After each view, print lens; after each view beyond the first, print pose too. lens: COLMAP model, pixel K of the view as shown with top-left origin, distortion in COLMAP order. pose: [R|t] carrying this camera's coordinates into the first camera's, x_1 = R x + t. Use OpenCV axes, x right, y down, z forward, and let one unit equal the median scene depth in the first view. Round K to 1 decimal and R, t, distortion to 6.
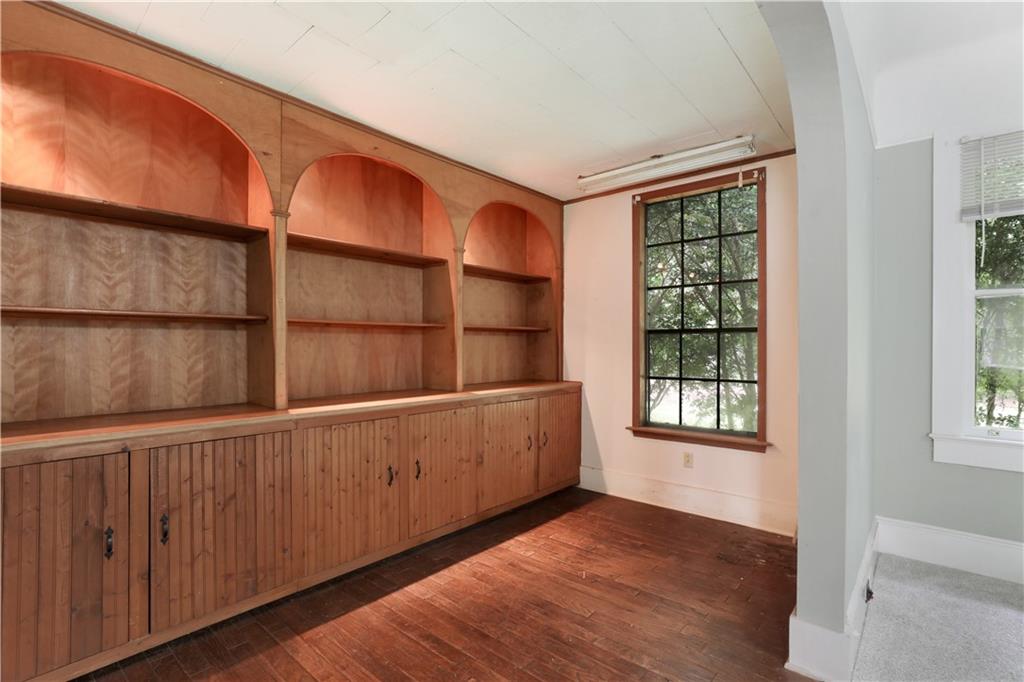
lens RADIAL K [[476.7, 0, 513.3], [0, 476.7, 346.0], [0, 0, 1]] dist [0.005946, 0.004736]
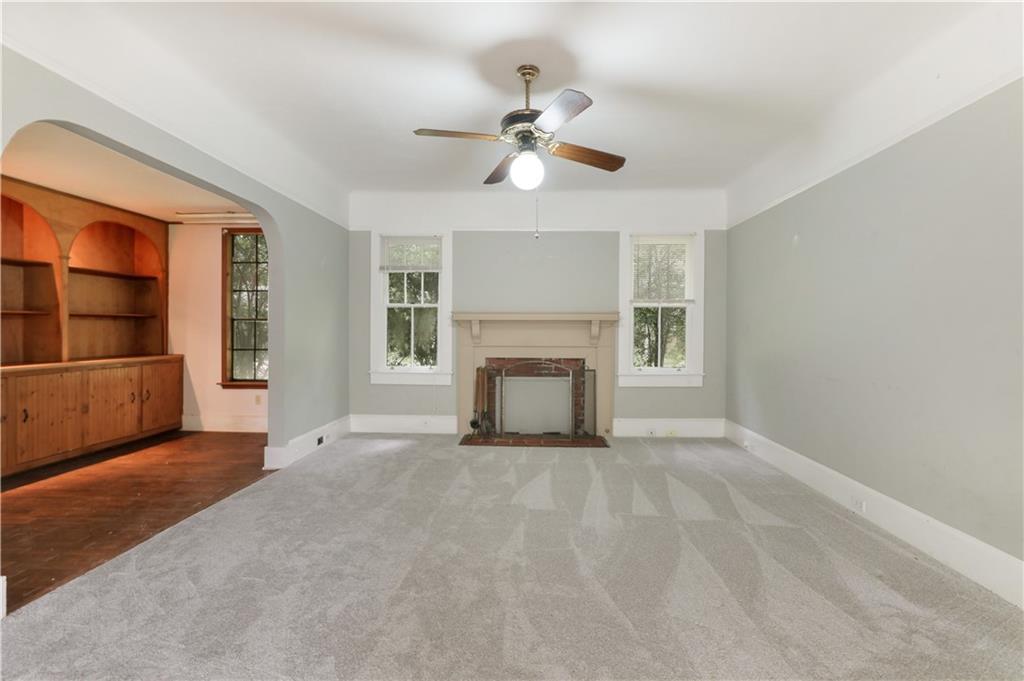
lens RADIAL K [[476.7, 0, 503.0], [0, 476.7, 332.6], [0, 0, 1]] dist [0.005946, 0.004736]
pose [[0.801860, -0.001099, 0.597511, 0.064945], [-0.002504, 0.999983, 0.005200, 0.001805], [-0.597506, -0.005666, 0.801844, -0.783819]]
